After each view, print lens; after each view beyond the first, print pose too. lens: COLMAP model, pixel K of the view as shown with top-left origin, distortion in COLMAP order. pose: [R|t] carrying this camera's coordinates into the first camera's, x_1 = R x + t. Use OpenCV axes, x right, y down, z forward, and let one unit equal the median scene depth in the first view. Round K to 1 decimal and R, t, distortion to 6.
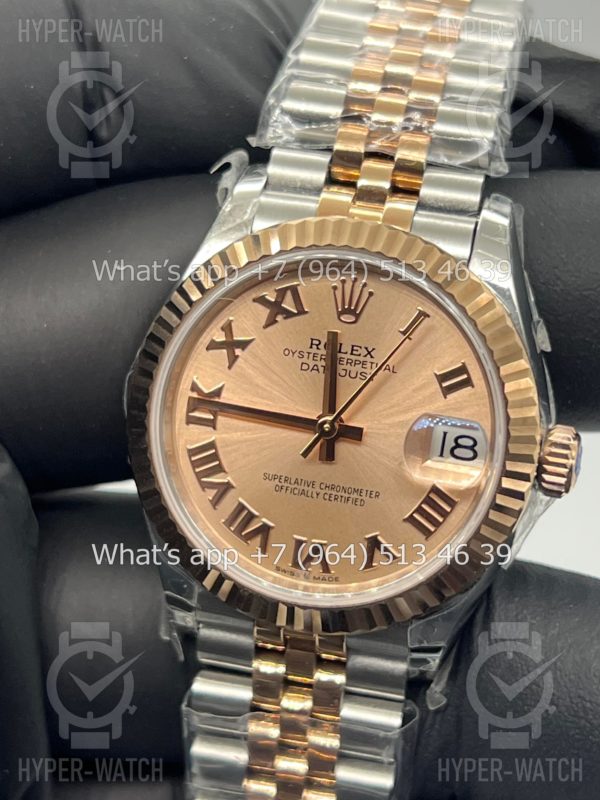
lens RADIAL K [[1815.4, 0, 300.0], [0, 1815.4, 400.0], [0, 0, 1]] dist [0.268597, -0.604577]
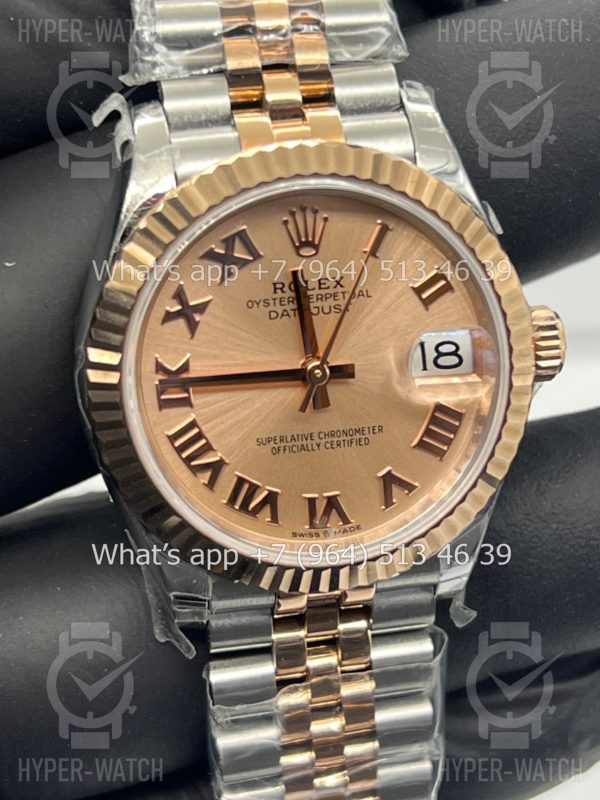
lens RADIAL K [[1815.4, 0, 300.0], [0, 1815.4, 400.0], [0, 0, 1]] dist [0.268597, -0.604577]
pose [[0.921656, -0.265647, 0.282812, -0.251374], [0.238225, 0.962744, 0.127960, -0.089693], [-0.306267, -0.050562, 0.950602, 0.127914]]
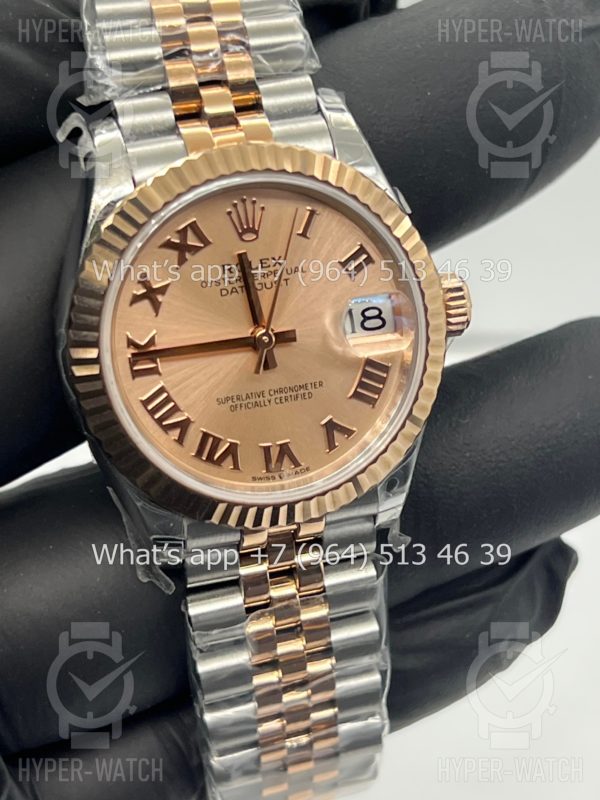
lens RADIAL K [[1815.4, 0, 300.0], [0, 1815.4, 400.0], [0, 0, 1]] dist [0.268597, -0.604577]
pose [[0.884521, -0.323056, 0.336539, -0.335781], [0.296978, 0.946289, 0.127833, -0.081204], [-0.359760, -0.013126, 0.932953, -0.016215]]
